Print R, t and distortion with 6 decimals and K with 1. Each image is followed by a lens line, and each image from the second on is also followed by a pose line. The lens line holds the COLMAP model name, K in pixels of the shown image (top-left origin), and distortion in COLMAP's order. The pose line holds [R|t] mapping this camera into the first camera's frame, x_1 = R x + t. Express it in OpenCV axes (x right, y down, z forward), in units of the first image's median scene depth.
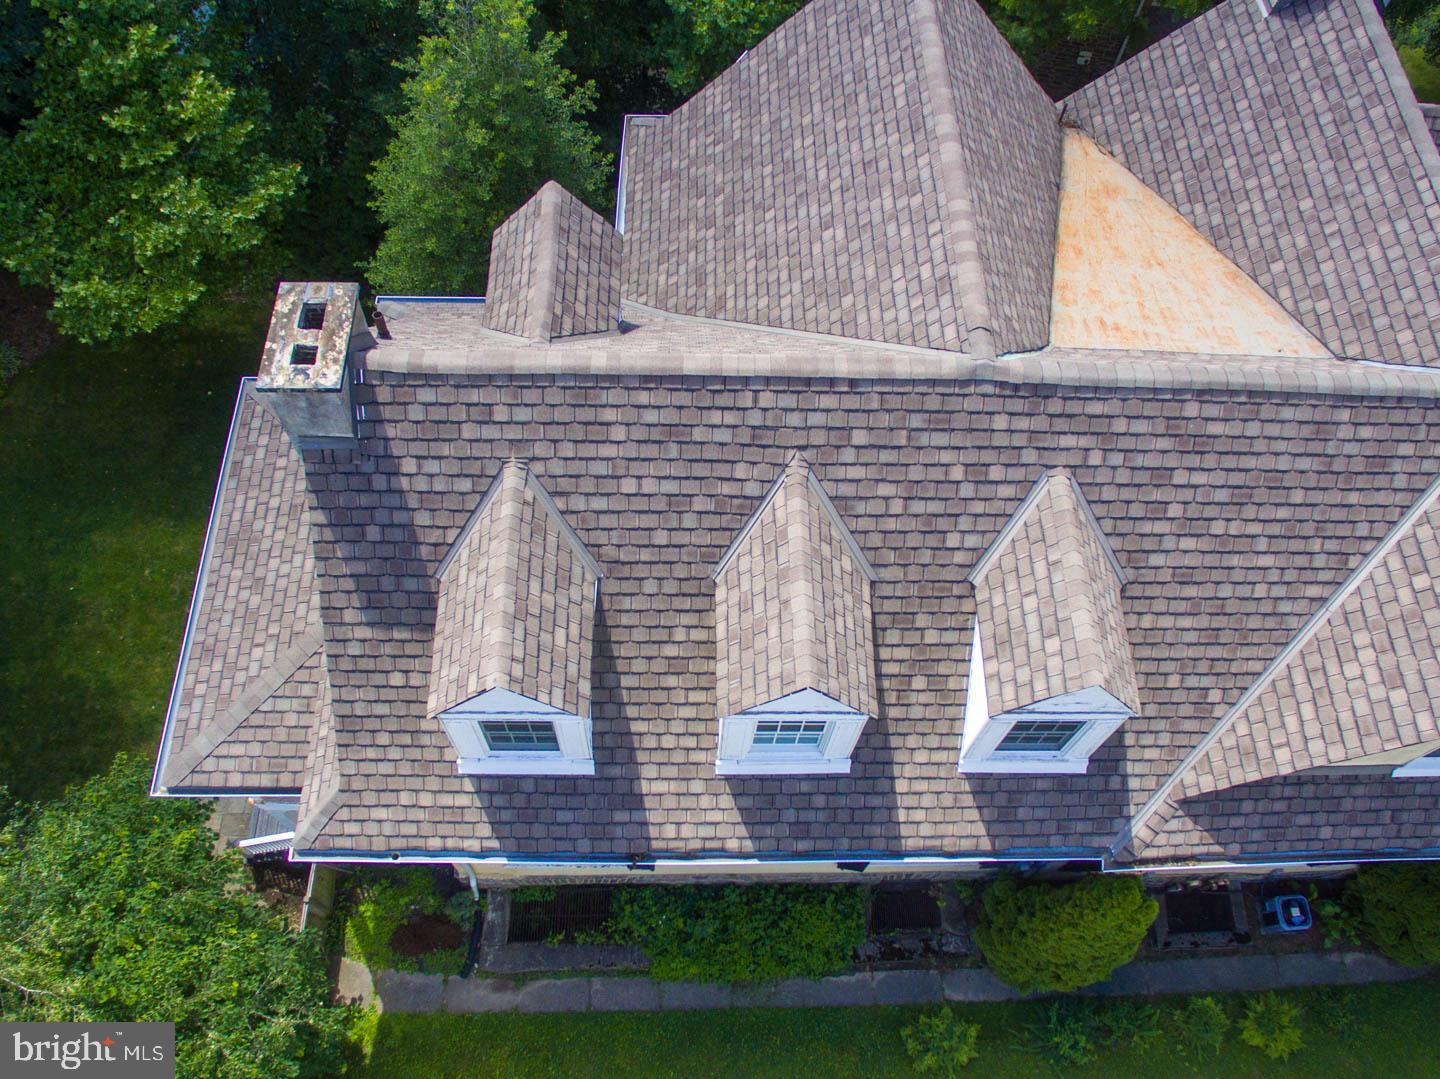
lens RADIAL K [[1042.1, 0, 743.8], [0, 1042.1, 539.9], [0, 0, 1]] dist [-0.132452, 0.099206]
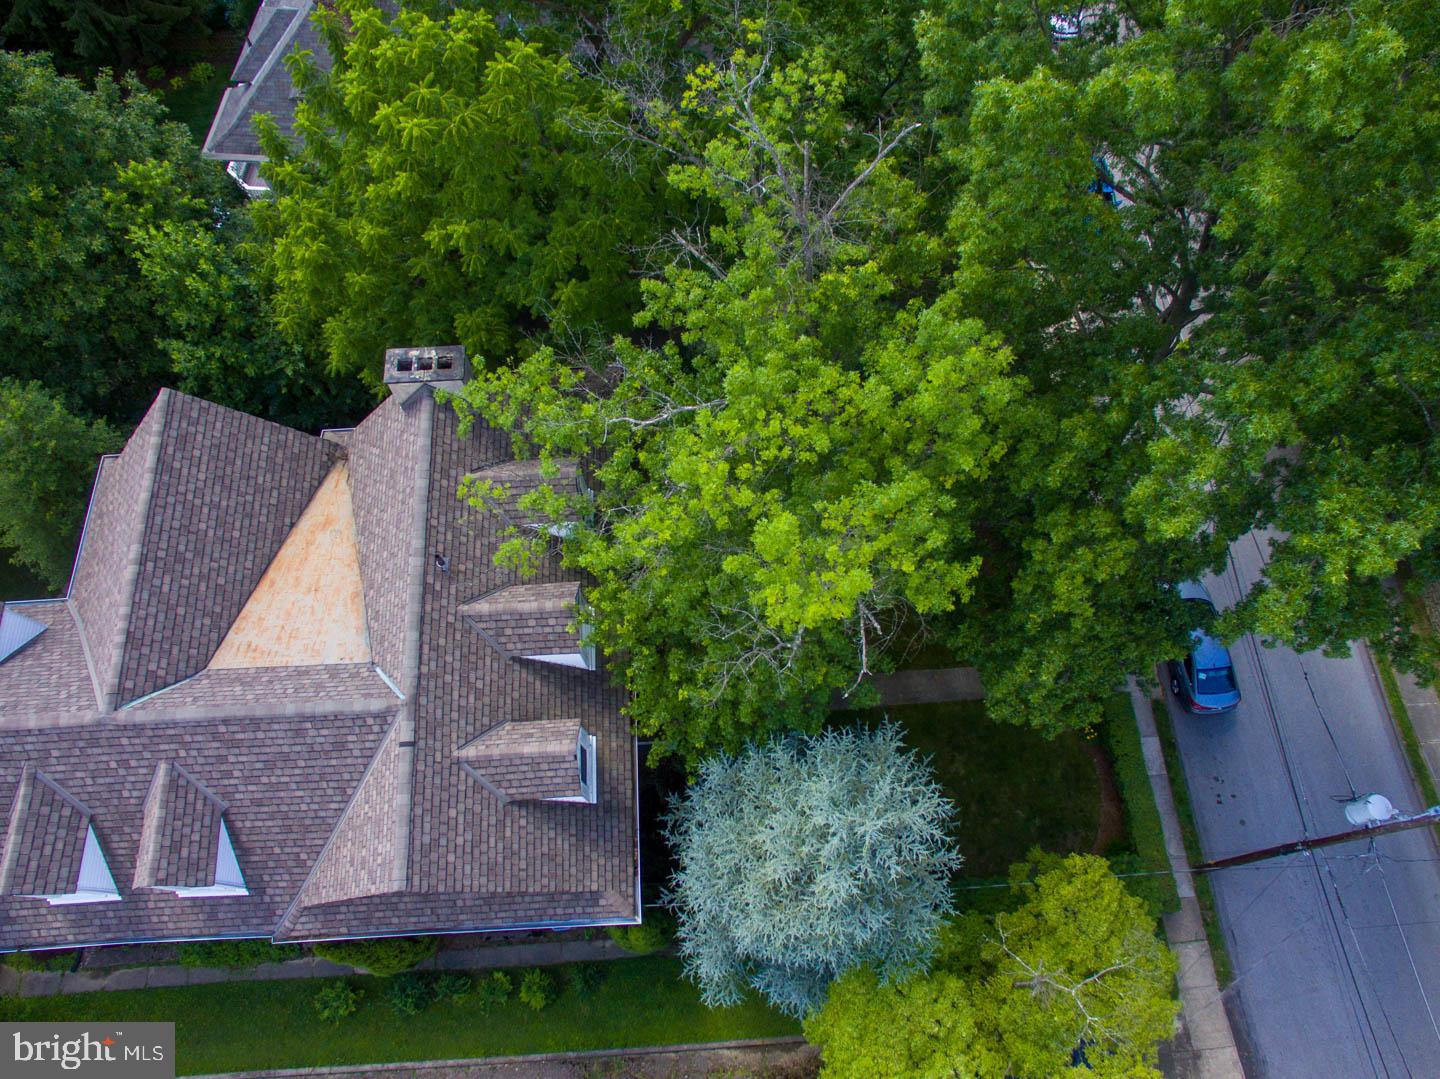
lens RADIAL K [[967.0, 0, 736.5], [0, 967.0, 546.9], [0, 0, 1]] dist [-0.115921, 0.080488]
pose [[0.997701, -0.064102, -0.021996, 1.301530], [0.066403, 0.989529, 0.128151, -0.556640], [0.013551, -0.129317, 0.991511, -0.586415]]
